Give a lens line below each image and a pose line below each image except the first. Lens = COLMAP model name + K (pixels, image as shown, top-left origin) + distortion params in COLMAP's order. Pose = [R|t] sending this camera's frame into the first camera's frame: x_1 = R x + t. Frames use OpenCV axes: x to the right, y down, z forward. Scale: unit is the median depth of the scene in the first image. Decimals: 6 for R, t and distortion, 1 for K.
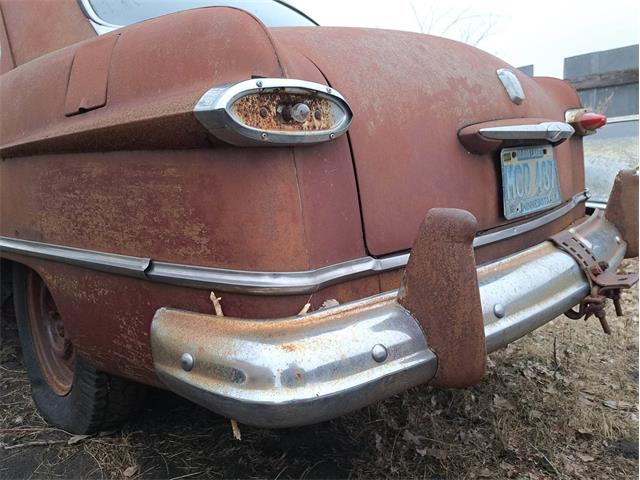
lens RADIAL K [[478.8, 0, 320.0], [0, 478.8, 240.0], [0, 0, 1]] dist [0.016094, -0.006667]
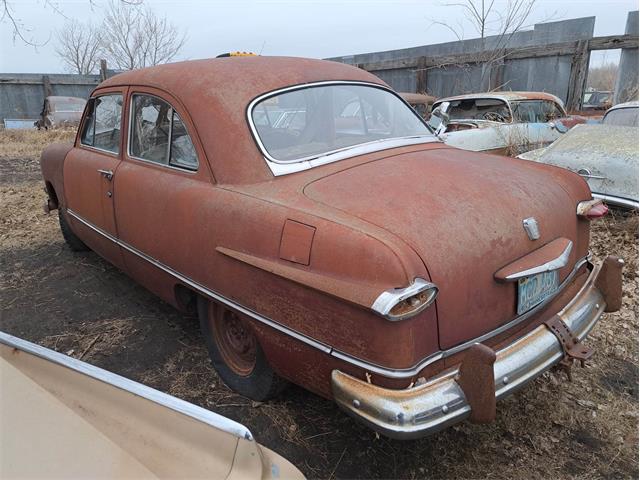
lens RADIAL K [[469.0, 0, 320.0], [0, 469.0, 240.0], [0, 0, 1]] dist [0.053626, -0.042873]
pose [[0.996218, 0.047027, -0.073067, -0.211668], [-0.034049, 0.984914, 0.169659, -0.569837], [0.079944, -0.166530, 0.982790, -0.685648]]
